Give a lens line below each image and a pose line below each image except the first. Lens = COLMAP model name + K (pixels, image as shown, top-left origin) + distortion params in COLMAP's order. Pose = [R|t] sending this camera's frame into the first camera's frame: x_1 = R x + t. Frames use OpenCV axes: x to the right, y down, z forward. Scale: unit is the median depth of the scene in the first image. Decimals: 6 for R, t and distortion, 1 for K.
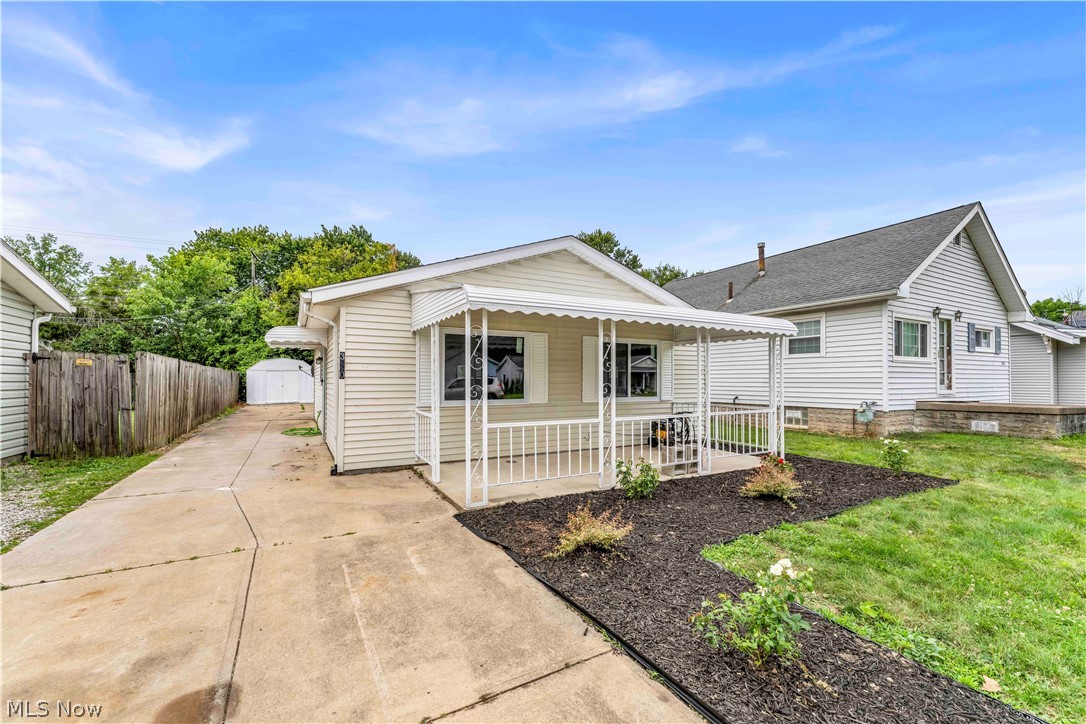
lens RADIAL K [[455.3, 0, 553.1], [0, 455.3, 370.6], [0, 0, 1]] dist [-0.004739, 0.000292]
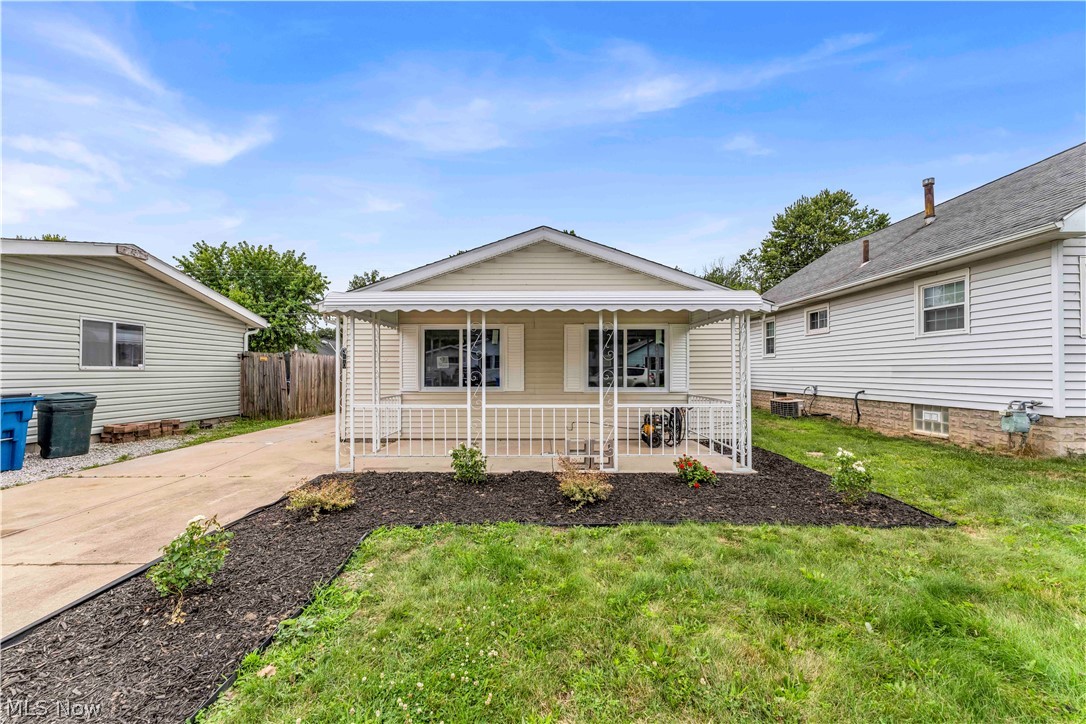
lens RADIAL K [[455.3, 0, 553.8], [0, 455.3, 366.0], [0, 0, 1]] dist [-0.004739, 0.000292]
pose [[0.861906, -0.007238, -0.507017, 0.525368], [0.012394, 0.999900, 0.006795, 0.007031], [0.506917, -0.012141, 0.861909, 0.124495]]
